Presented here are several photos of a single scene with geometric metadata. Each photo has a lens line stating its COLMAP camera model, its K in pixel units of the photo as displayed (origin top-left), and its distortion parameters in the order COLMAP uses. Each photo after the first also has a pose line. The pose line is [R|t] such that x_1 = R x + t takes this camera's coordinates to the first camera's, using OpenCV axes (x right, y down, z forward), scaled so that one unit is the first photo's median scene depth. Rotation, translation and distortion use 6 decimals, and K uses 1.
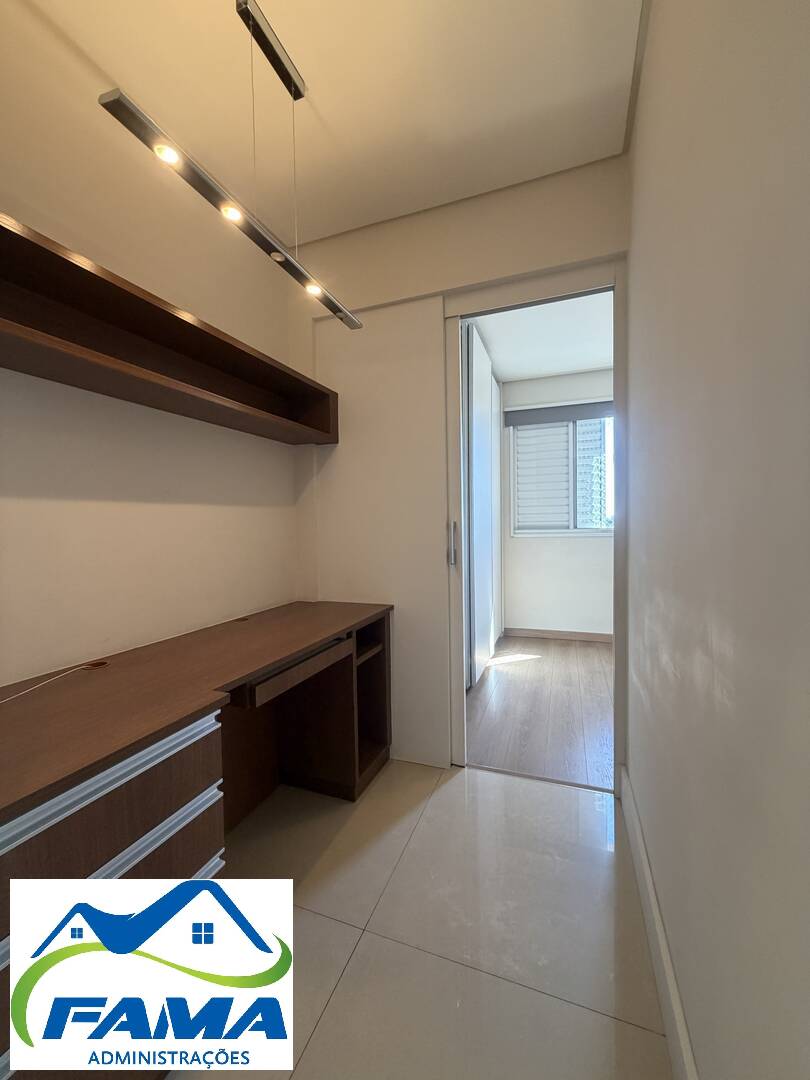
lens RADIAL K [[431.2, 0, 409.1], [0, 431.2, 536.2], [0, 0, 1]] dist [0.000436, -0.000498]
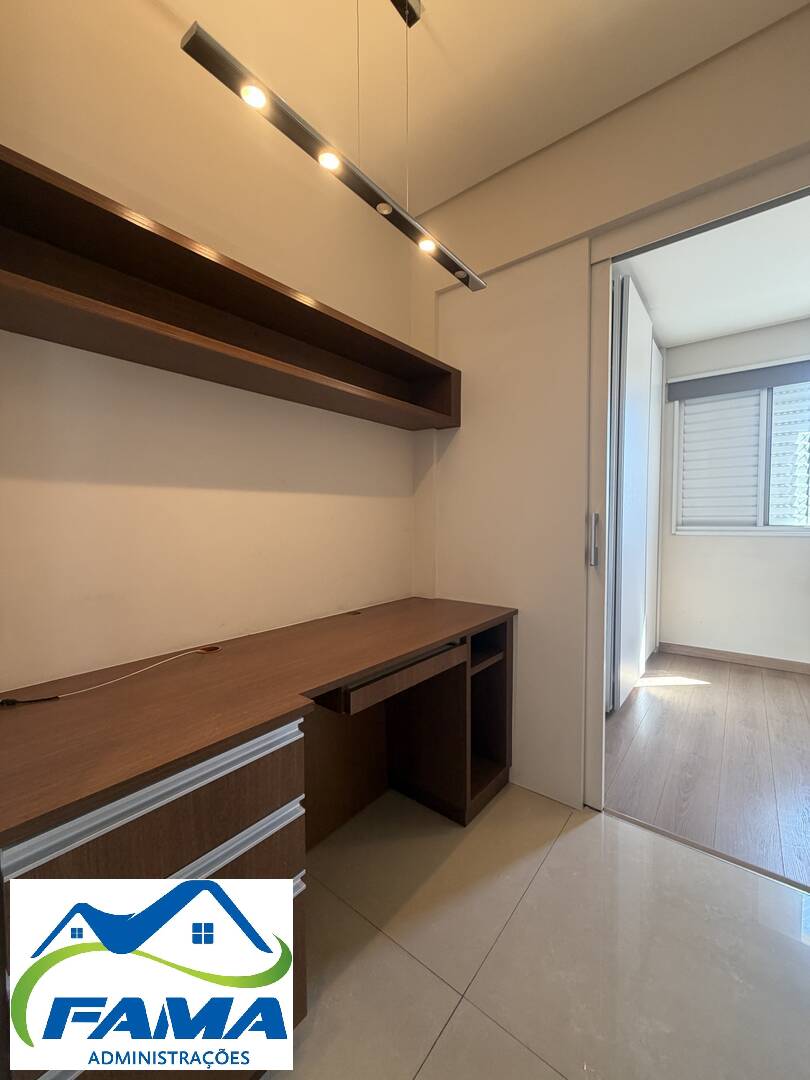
lens RADIAL K [[431.2, 0, 407.8], [0, 431.2, 536.3], [0, 0, 1]] dist [0.000436, -0.000498]
pose [[0.950665, 0.025721, -0.309150, 0.019307], [-0.020808, 0.999600, 0.019180, 0.000568], [0.309520, -0.011801, 0.950820, 0.112013]]
